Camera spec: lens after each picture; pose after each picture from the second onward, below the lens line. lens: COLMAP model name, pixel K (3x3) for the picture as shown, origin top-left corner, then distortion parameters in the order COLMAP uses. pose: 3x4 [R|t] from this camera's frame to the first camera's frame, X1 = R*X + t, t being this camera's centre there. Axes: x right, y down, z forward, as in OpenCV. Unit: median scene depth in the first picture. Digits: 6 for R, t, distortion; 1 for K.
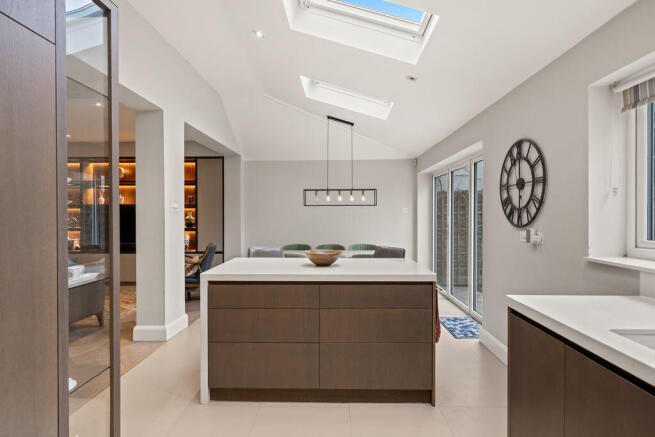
lens RADIAL K [[371.2, 0, 327.9], [0, 371.2, 215.9], [0, 0, 1]] dist [0.000501, 0.000194]
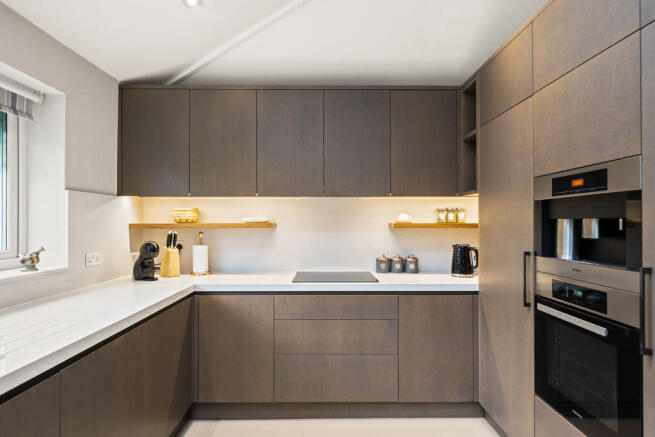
lens RADIAL K [[371.2, 0, 322.5], [0, 371.2, 220.8], [0, 0, 1]] dist [0.000501, 0.000194]
pose [[-0.998469, 0.000759, -0.055317, 0.026132], [0.000313, 0.999967, 0.008083, -0.008032], [0.055321, 0.008054, -0.998436, 0.769918]]
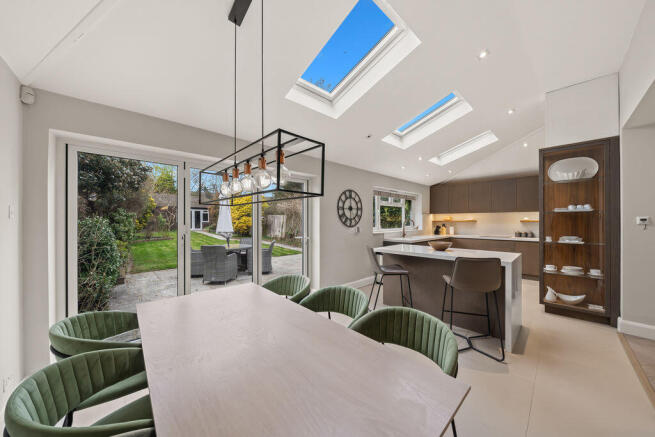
lens RADIAL K [[225.1, 0, 324.1], [0, 225.1, 222.4], [0, 0, 1]] dist [-0.008276, -0.000122]
pose [[-0.701493, -0.002363, 0.712672, -0.408878], [0.009372, 0.999877, 0.012540, -0.017873], [-0.712614, 0.015476, -0.701385, 2.249702]]
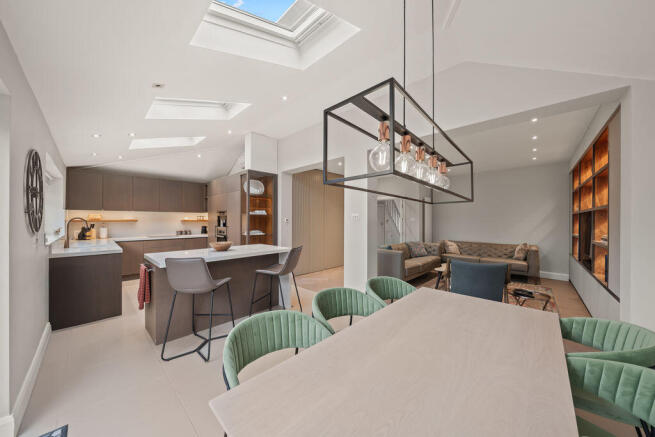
lens RADIAL K [[225.1, 0, 323.0], [0, 225.1, 217.4], [0, 0, 1]] dist [-0.008276, -0.000122]
pose [[-0.671654, -0.006468, -0.740837, 0.445742], [-0.009673, 0.999953, 0.000040, -0.030080], [0.740802, 0.007193, -0.671685, 2.131051]]
